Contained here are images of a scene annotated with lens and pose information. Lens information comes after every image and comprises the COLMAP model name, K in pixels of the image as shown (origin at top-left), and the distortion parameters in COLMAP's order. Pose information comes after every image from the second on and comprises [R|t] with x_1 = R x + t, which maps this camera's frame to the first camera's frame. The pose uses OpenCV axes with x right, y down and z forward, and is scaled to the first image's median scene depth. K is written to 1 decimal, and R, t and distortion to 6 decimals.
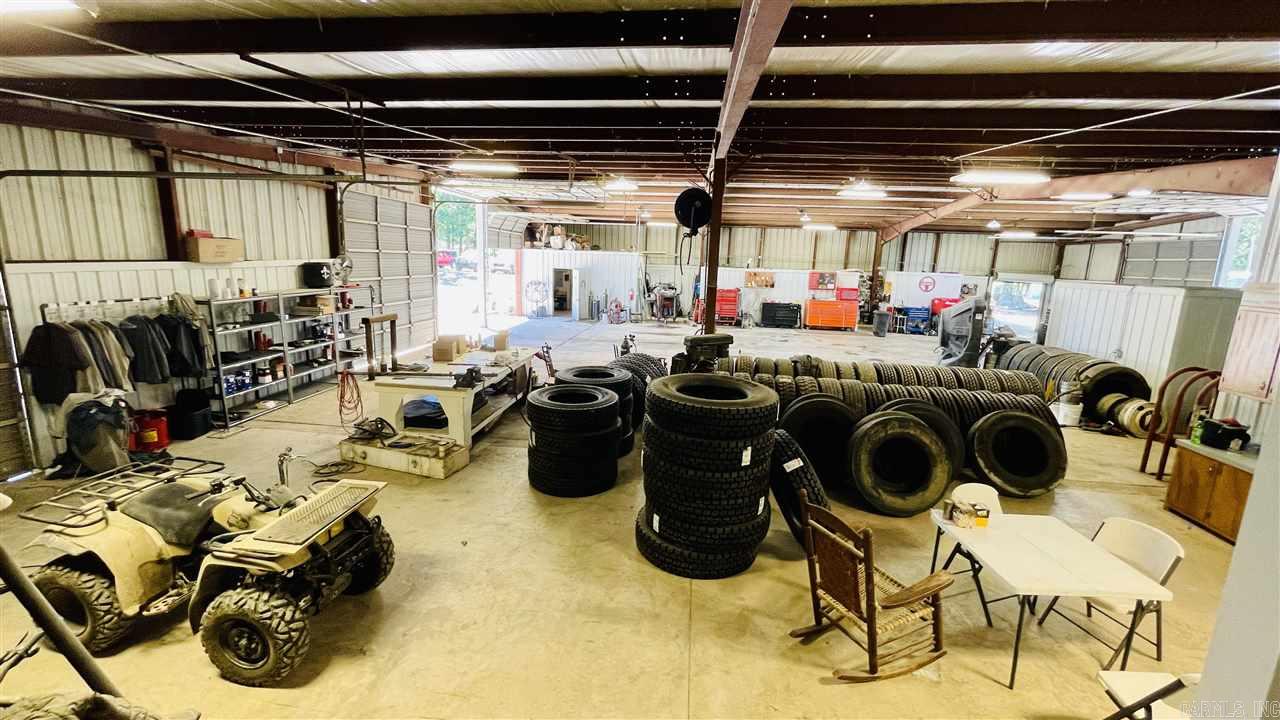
lens RADIAL K [[520.6, 0, 635.8], [0, 520.6, 357.9], [0, 0, 1]] dist [-0.000490, -0.000155]
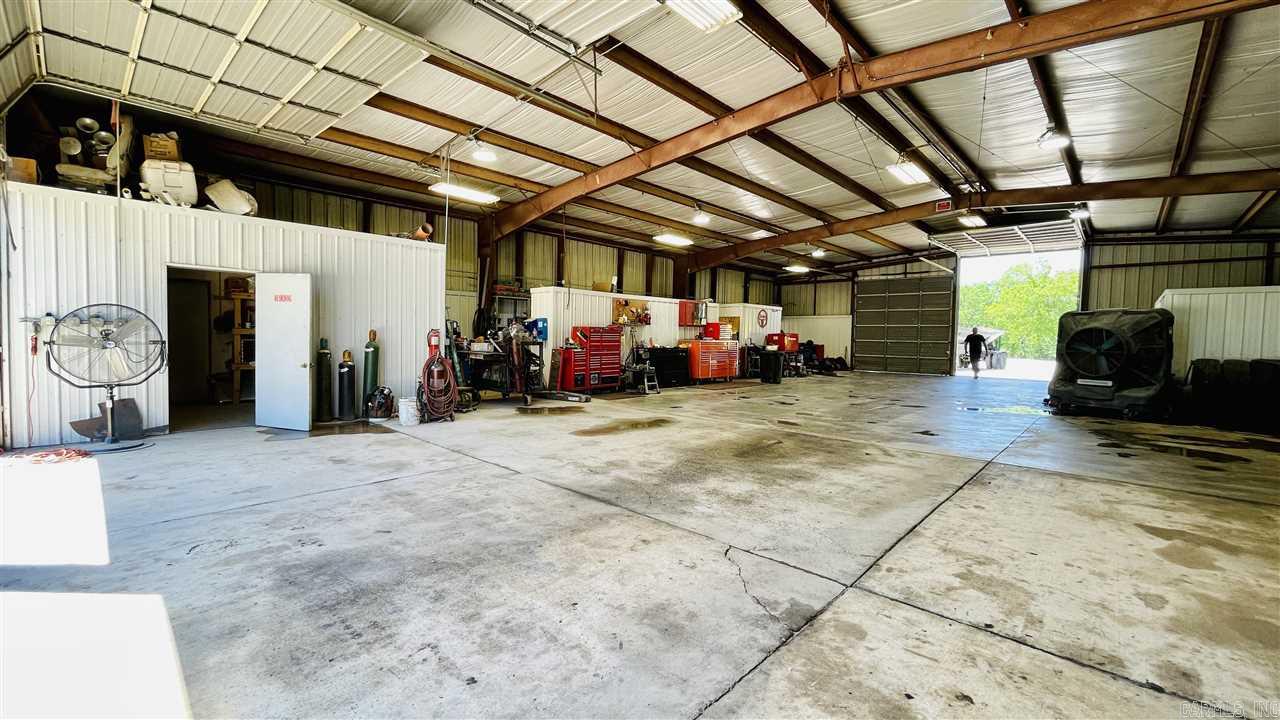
lens RADIAL K [[533.4, 0, 631.8], [0, 533.4, 361.4], [0, 0, 1]] dist [-0.014473, 0.009592]
pose [[0.594270, -0.060532, 0.801984, -0.752485], [0.151916, 0.987662, -0.038023, -0.210785], [-0.789788, 0.144430, 0.596134, 1.916151]]
